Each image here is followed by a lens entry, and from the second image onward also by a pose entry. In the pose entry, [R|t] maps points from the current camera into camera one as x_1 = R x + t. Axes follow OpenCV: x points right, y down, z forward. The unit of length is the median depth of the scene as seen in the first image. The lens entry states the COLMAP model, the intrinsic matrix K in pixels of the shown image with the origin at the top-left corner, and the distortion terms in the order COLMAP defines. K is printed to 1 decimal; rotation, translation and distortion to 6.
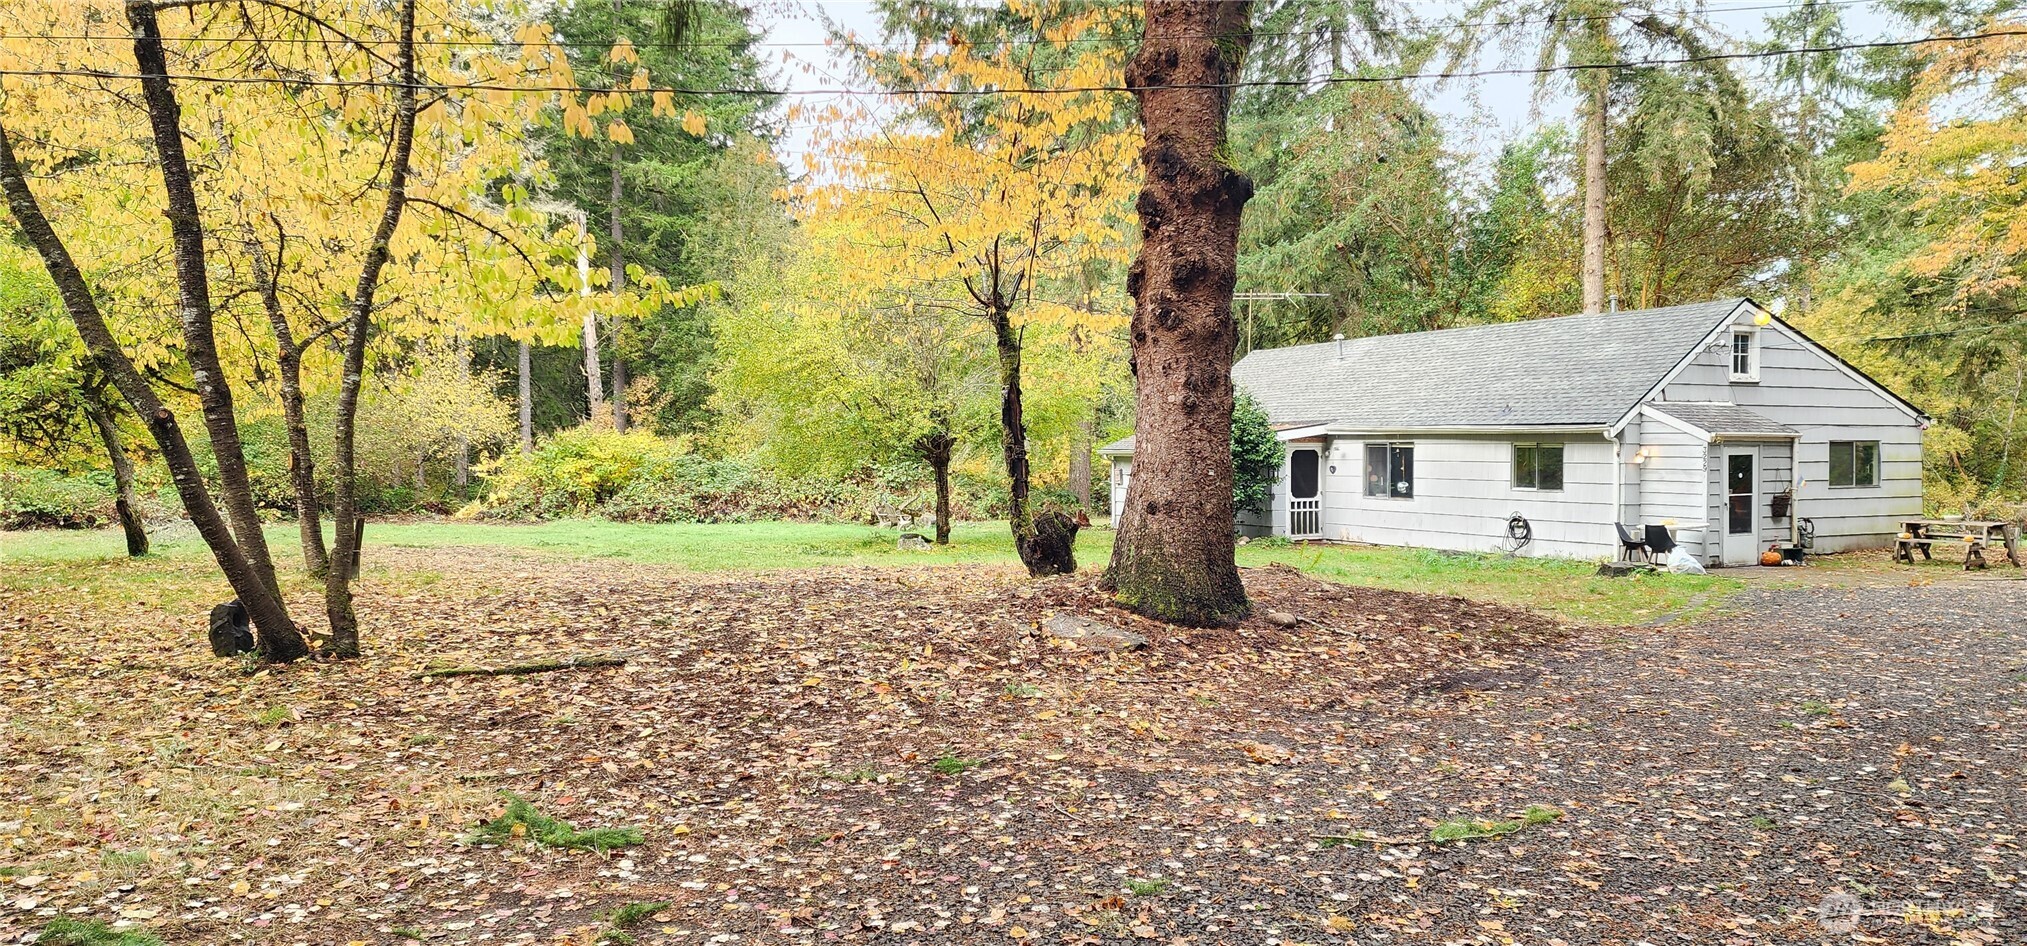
lens RADIAL K [[1350.9, 0, 1019.1], [0, 1350.9, 480.6], [0, 0, 1]] dist [0.043342, -0.003630]
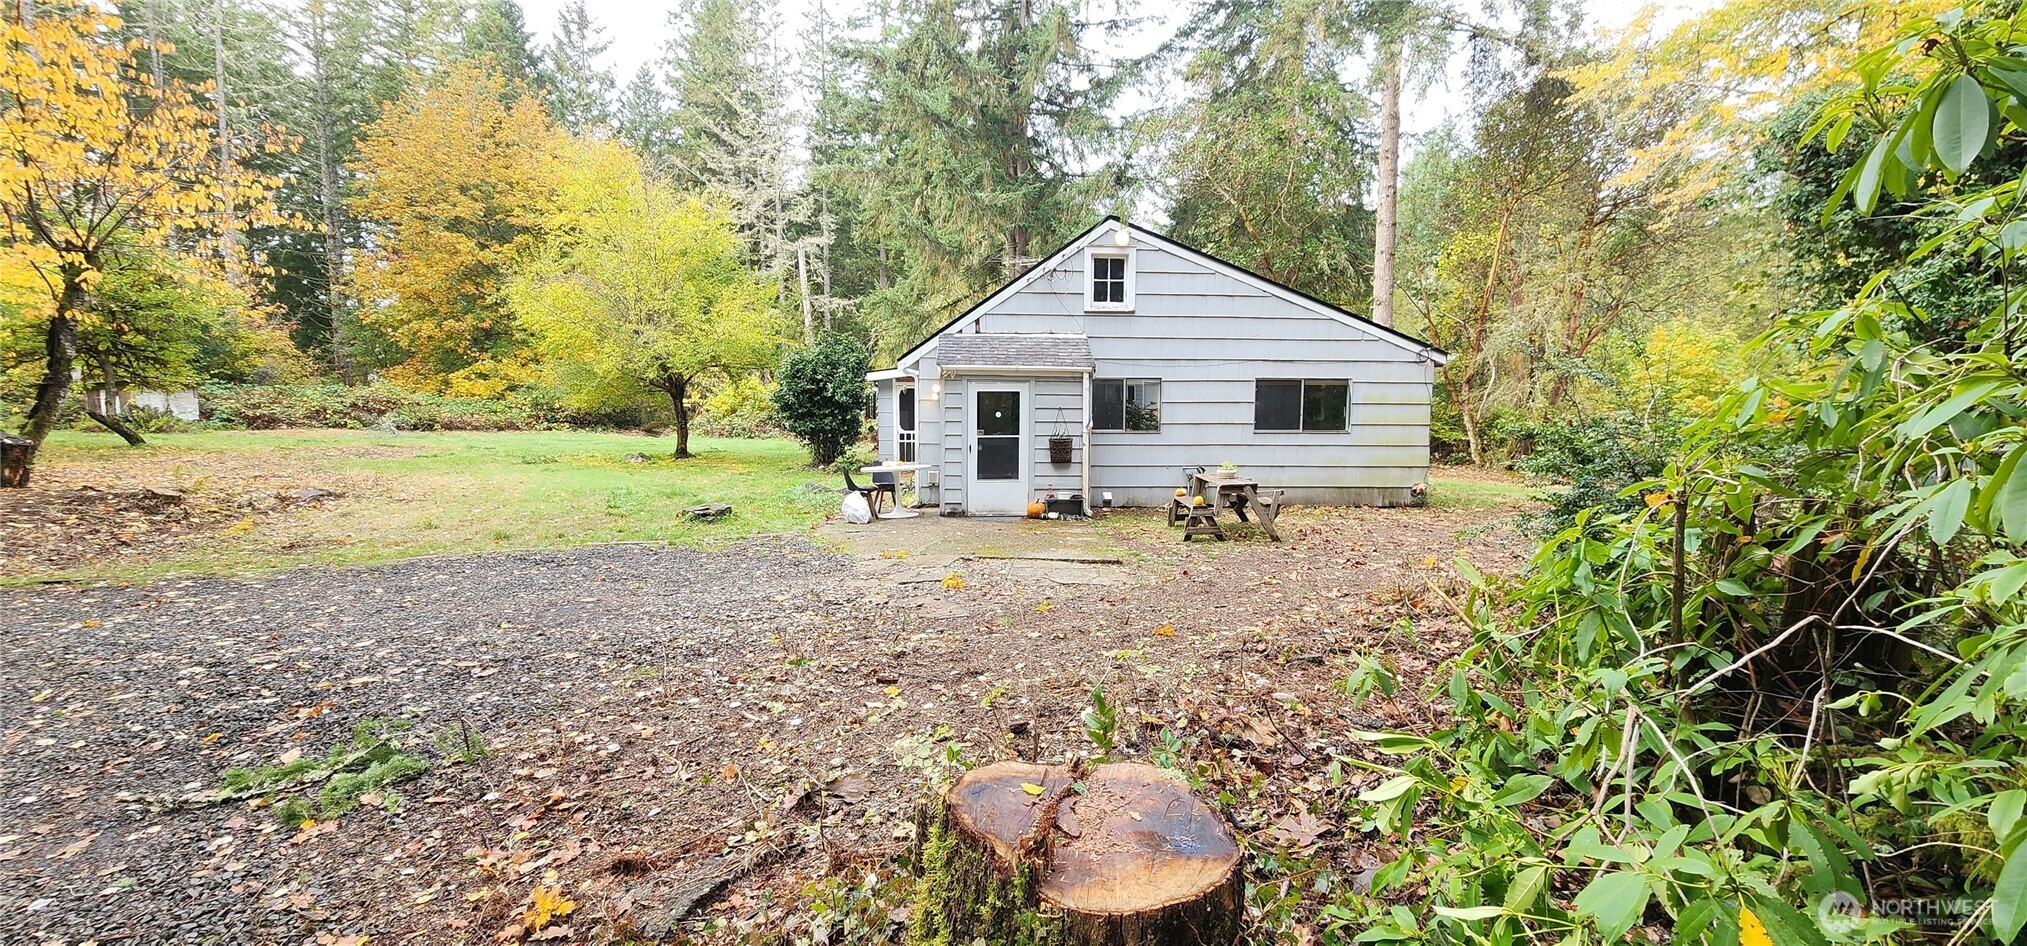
lens RADIAL K [[835.0, 0, 1006.6], [0, 835.0, 469.5], [0, 0, 1]] dist [0.001063, 0.000014]
pose [[0.916129, 0.042962, -0.398575, 0.737967], [-0.017378, 0.997562, 0.067583, -0.004799], [0.400507, -0.054988, 0.914642, 0.496957]]
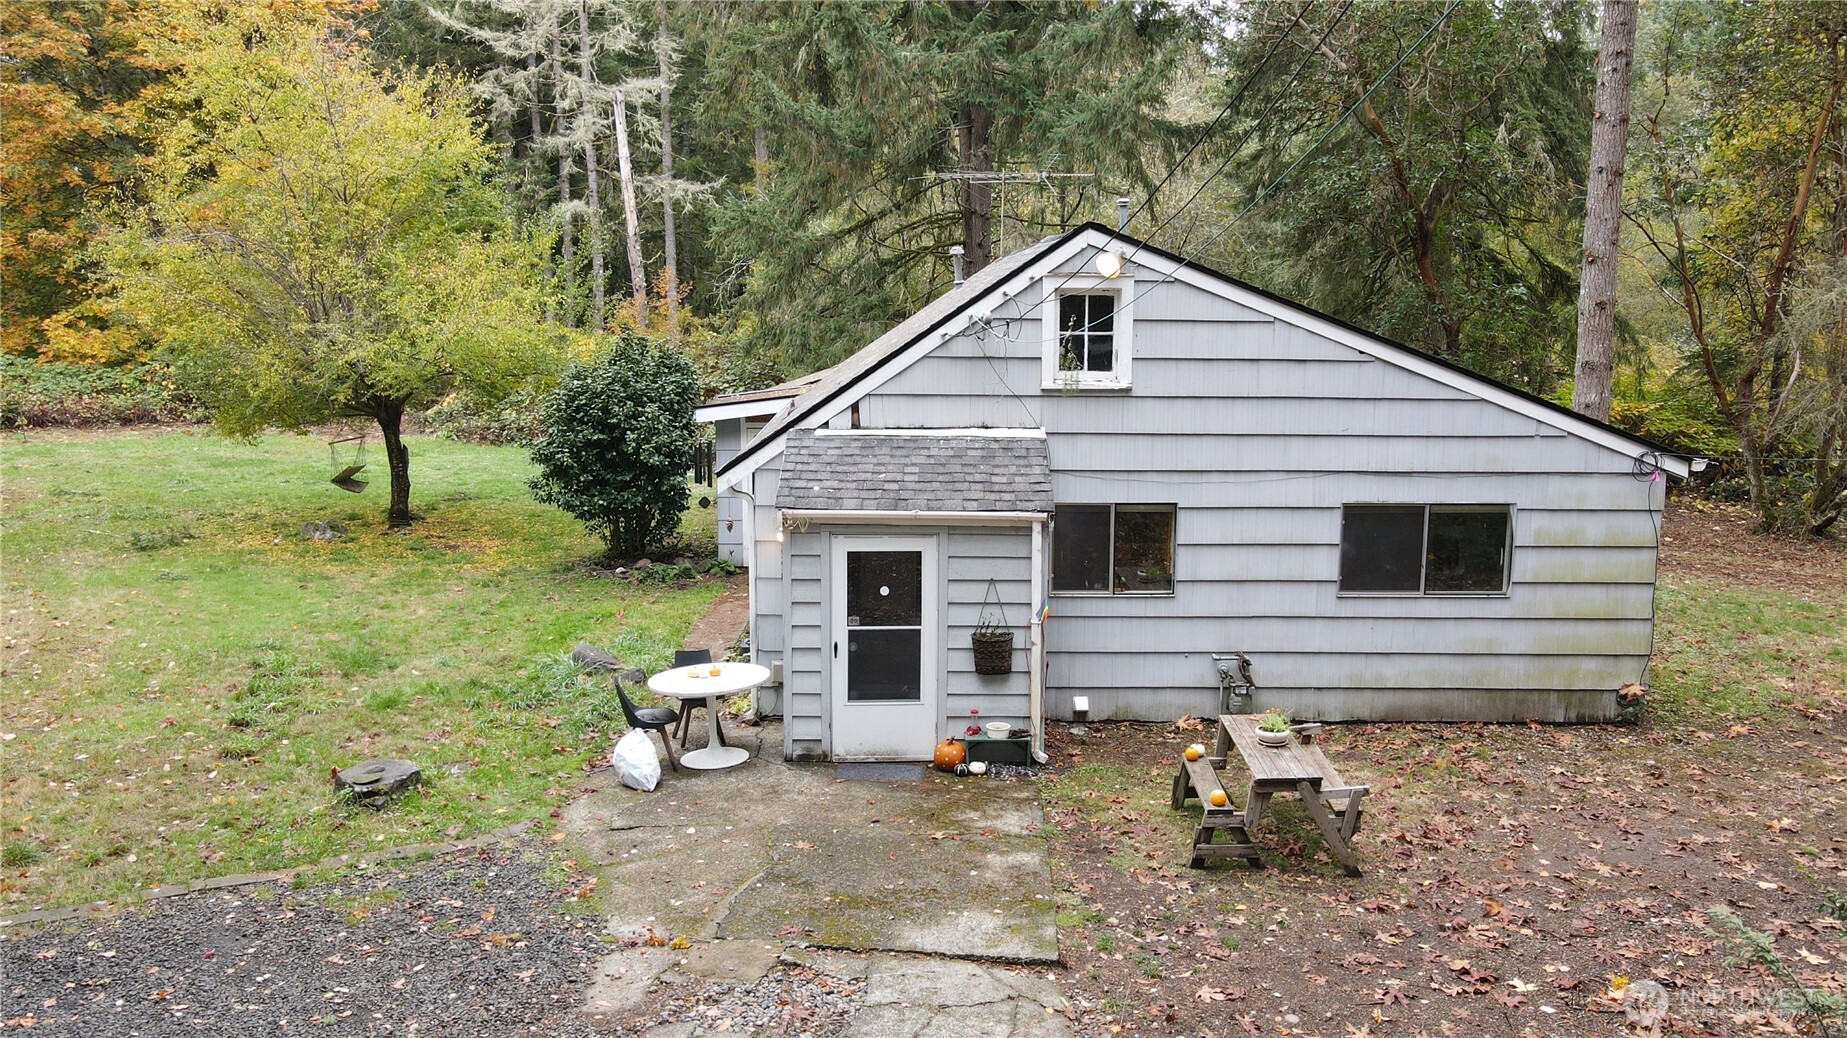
lens RADIAL K [[1375.7, 0, 922.8], [0, 1375.7, 520.9], [0, 0, 1]] dist [0.004672, 0.022731]
pose [[0.900233, 0.073789, -0.429111, 0.747048], [-0.018790, 0.991201, 0.131025, -0.095558], [0.435003, -0.109891, 0.893698, 0.541408]]
